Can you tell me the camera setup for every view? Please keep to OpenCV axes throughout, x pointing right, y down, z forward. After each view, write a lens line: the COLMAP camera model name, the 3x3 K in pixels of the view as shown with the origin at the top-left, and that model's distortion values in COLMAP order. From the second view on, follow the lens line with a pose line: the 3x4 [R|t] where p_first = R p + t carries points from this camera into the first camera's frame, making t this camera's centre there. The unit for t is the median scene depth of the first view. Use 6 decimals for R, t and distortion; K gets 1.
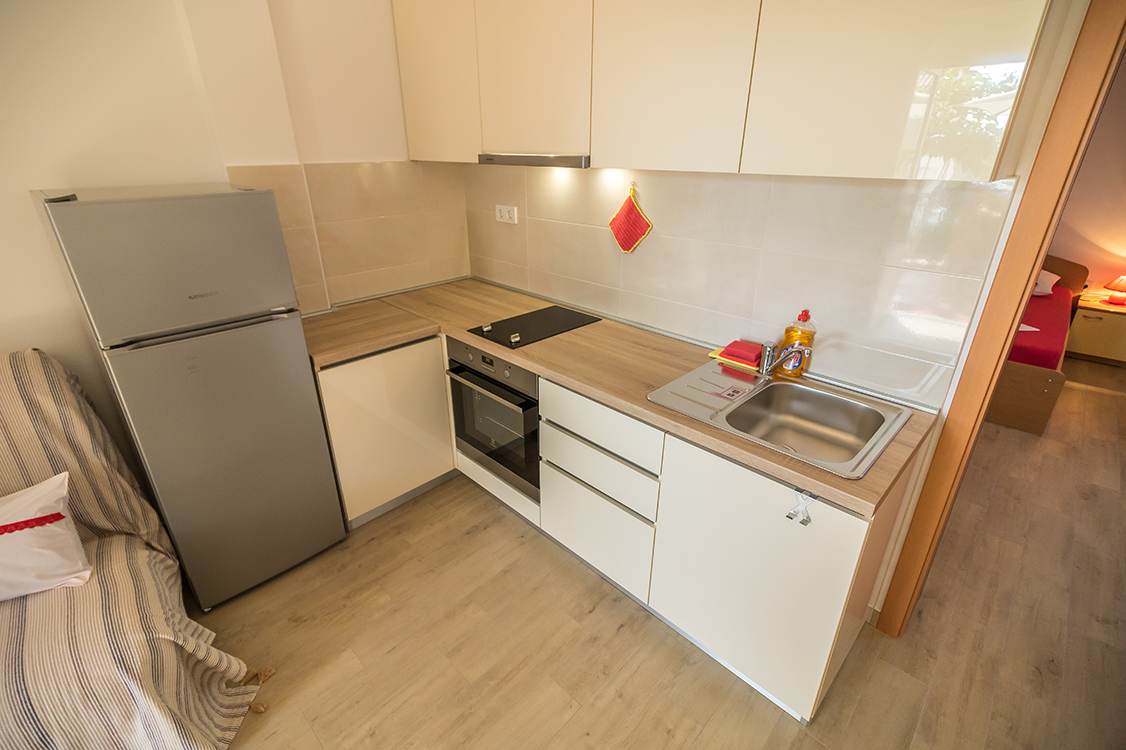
lens RADIAL K [[514.6, 0, 558.0], [0, 514.6, 372.4], [0, 0, 1]] dist [0.001581, 0.000541]
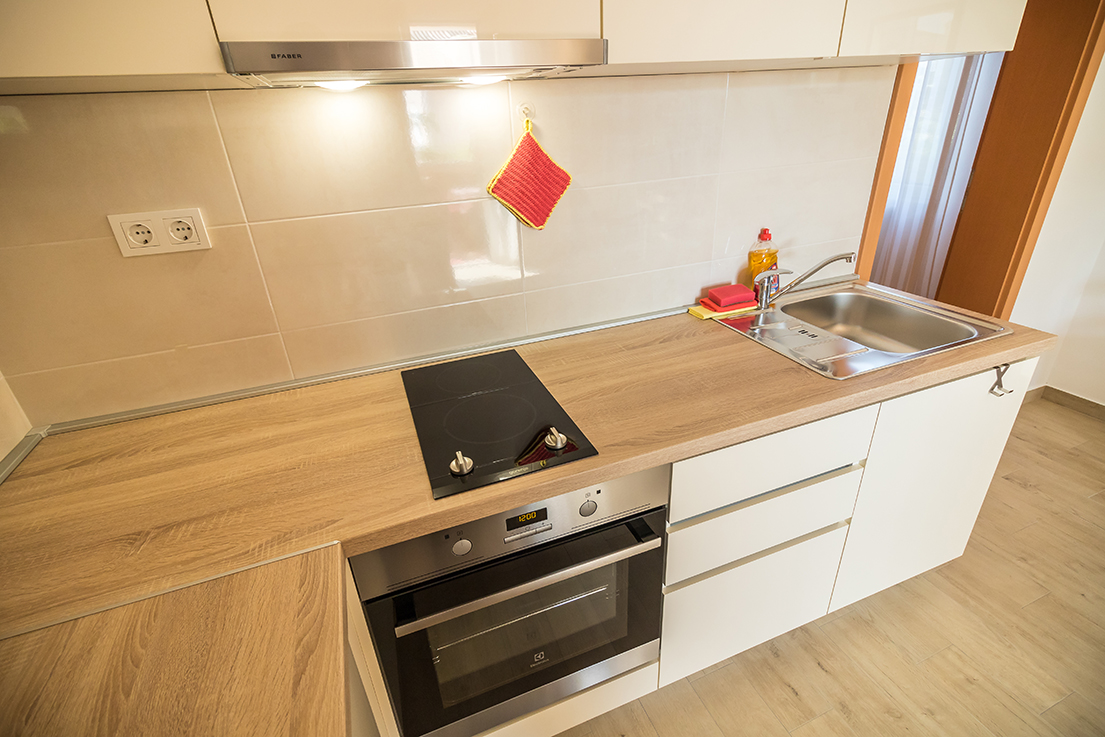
lens RADIAL K [[514.9, 0, 550.5], [0, 514.9, 360.7], [0, 0, 1]] dist [0.002064, -0.000085]
pose [[0.400881, -0.412094, 0.818213, -0.446088], [0.418317, 0.876915, 0.236707, -0.244515], [-0.815049, 0.247381, 0.523925, 0.736397]]
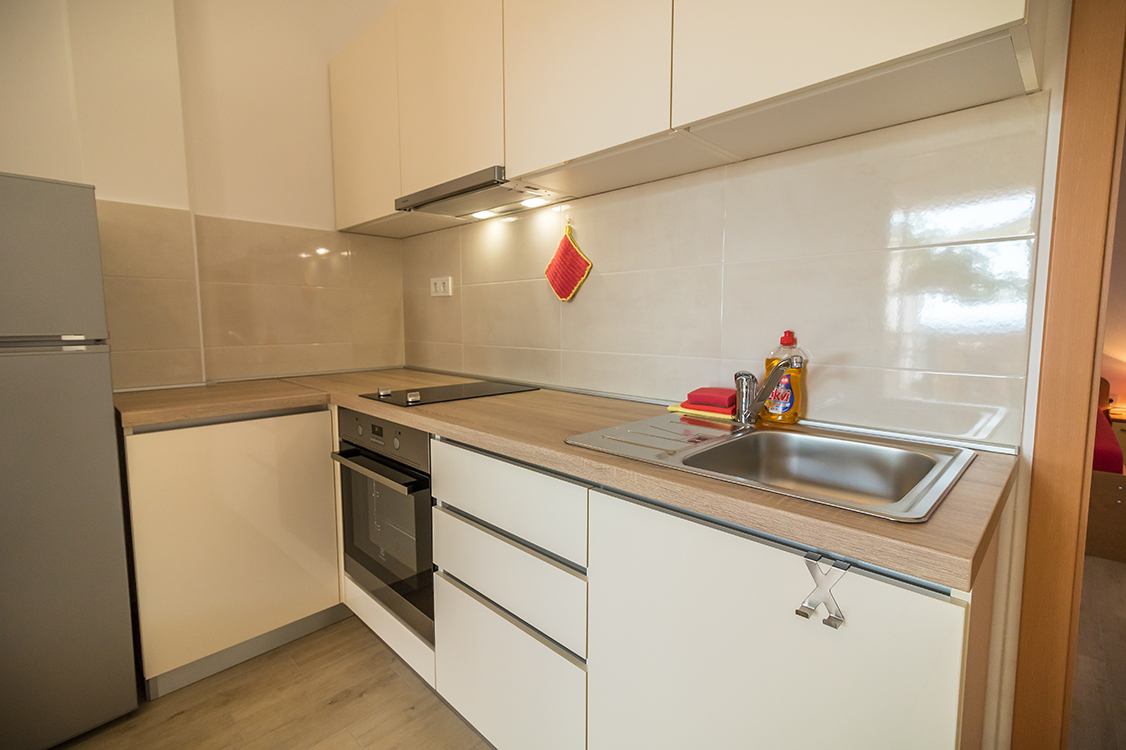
lens RADIAL K [[515.6, 0, 560.5], [0, 515.6, 367.9], [0, 0, 1]] dist [0.002194, 0.000358]
pose [[0.999995, -0.000250, 0.003204, 0.129091], [0.001259, 0.947782, -0.318916, 0.133500], [-0.002956, 0.318918, 0.947778, 0.270604]]
